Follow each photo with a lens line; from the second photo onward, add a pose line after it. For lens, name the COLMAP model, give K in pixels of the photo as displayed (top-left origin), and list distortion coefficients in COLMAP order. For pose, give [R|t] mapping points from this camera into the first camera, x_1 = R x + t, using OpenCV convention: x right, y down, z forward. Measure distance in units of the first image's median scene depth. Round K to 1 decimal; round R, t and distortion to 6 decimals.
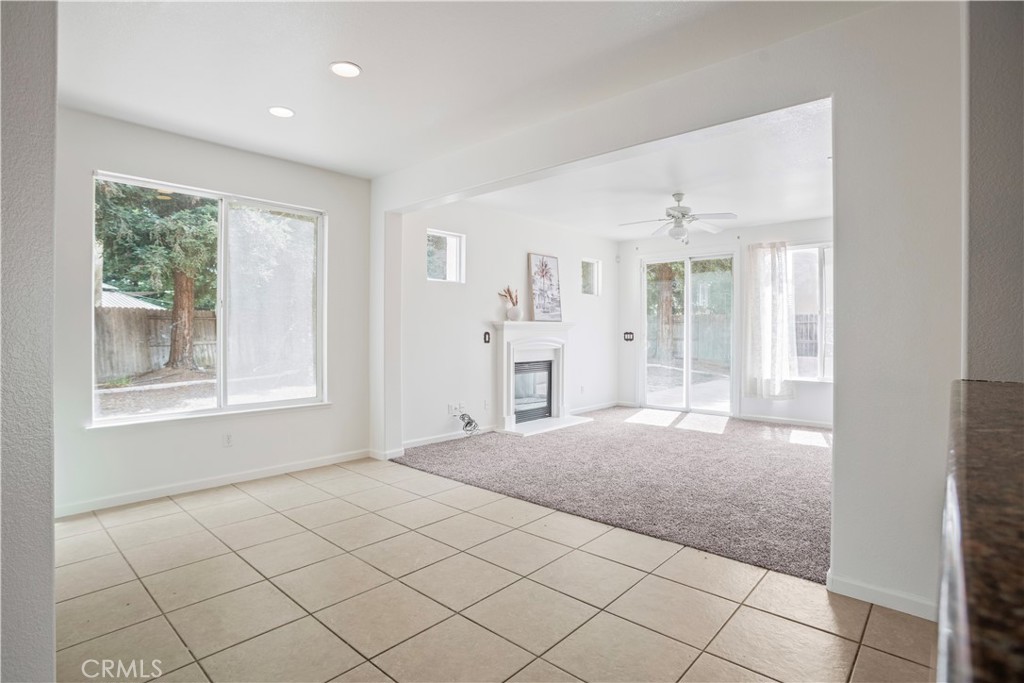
lens RADIAL K [[523.3, 0, 496.0], [0, 523.3, 333.4], [0, 0, 1]] dist [-0.055510, 0.044019]
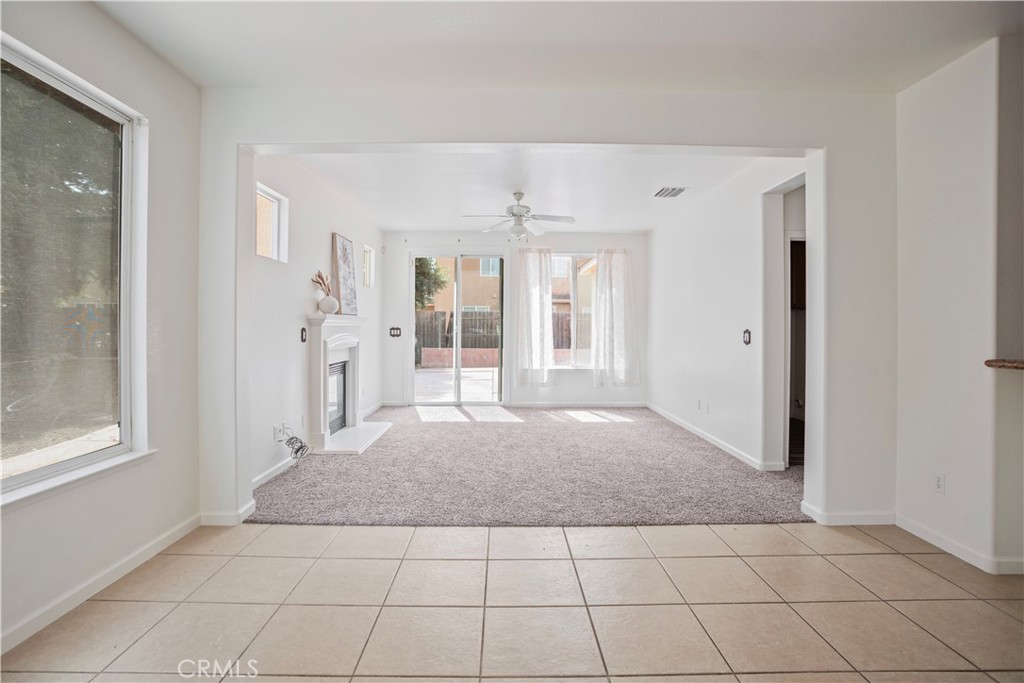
lens RADIAL K [[513.5, 0, 513.5], [0, 513.5, 326.2], [0, 0, 1]] dist [-0.085929, 0.042127]
pose [[0.731766, -0.000280, 0.681556, -0.278398], [0.003022, 0.999991, -0.002834, -0.002153], [-0.681549, 0.004133, 0.731760, 0.216792]]
